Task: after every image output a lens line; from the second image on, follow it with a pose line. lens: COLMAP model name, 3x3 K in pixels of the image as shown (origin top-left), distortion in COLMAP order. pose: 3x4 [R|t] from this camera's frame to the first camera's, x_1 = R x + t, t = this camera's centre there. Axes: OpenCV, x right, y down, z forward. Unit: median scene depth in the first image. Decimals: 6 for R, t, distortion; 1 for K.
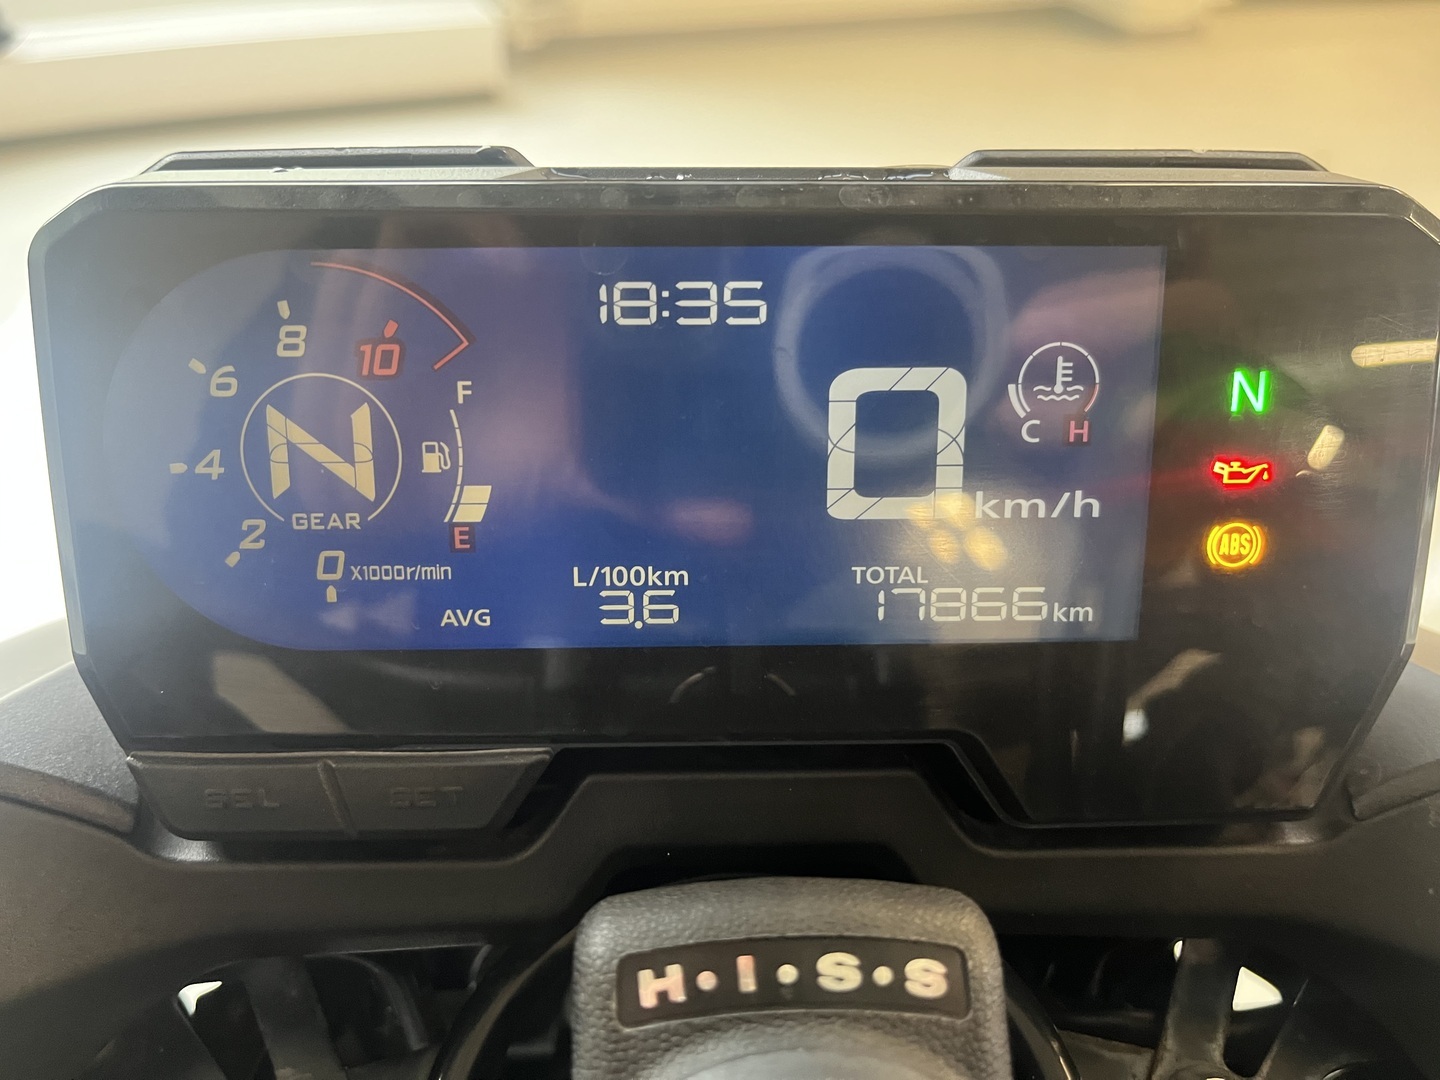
lens RADIAL K [[1104.1, 0, 720.0], [0, 1104.1, 540.0], [0, 0, 1]] dist [0.076935, -0.103118]
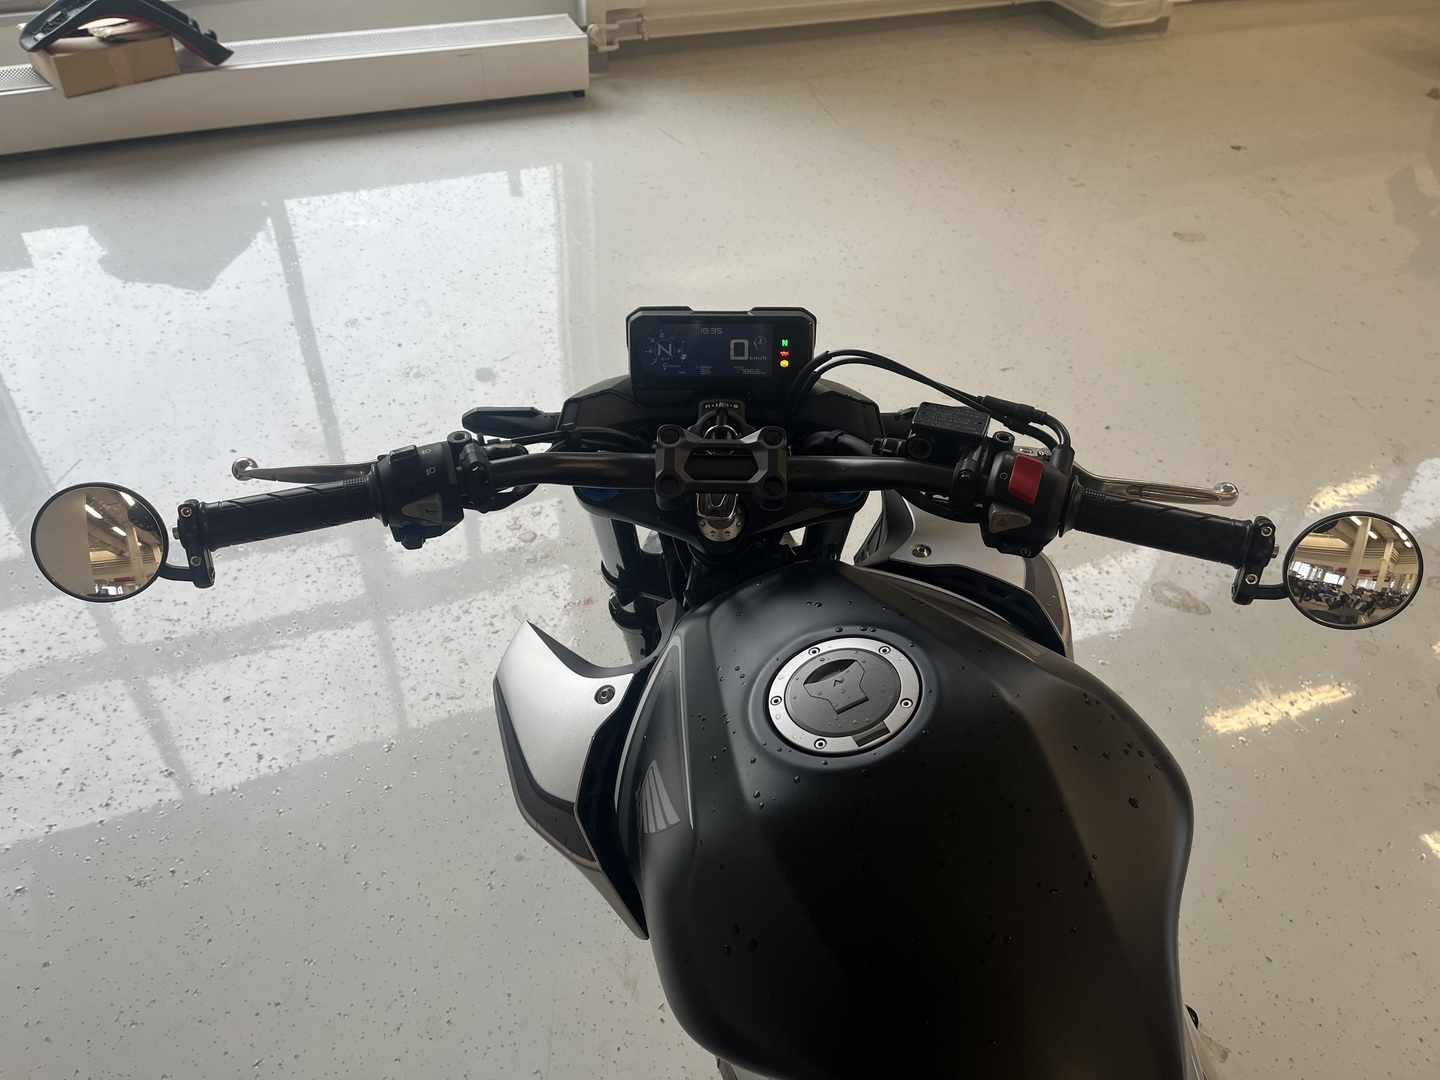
lens RADIAL K [[1104.1, 0, 720.0], [0, 1104.1, 540.0], [0, 0, 1]] dist [0.076935, -0.103118]
pose [[0.998900, 0.019124, -0.042824, 0.375537], [-0.016470, 0.997972, 0.061482, 0.751770], [0.043913, -0.060709, 0.997189, -6.652464]]
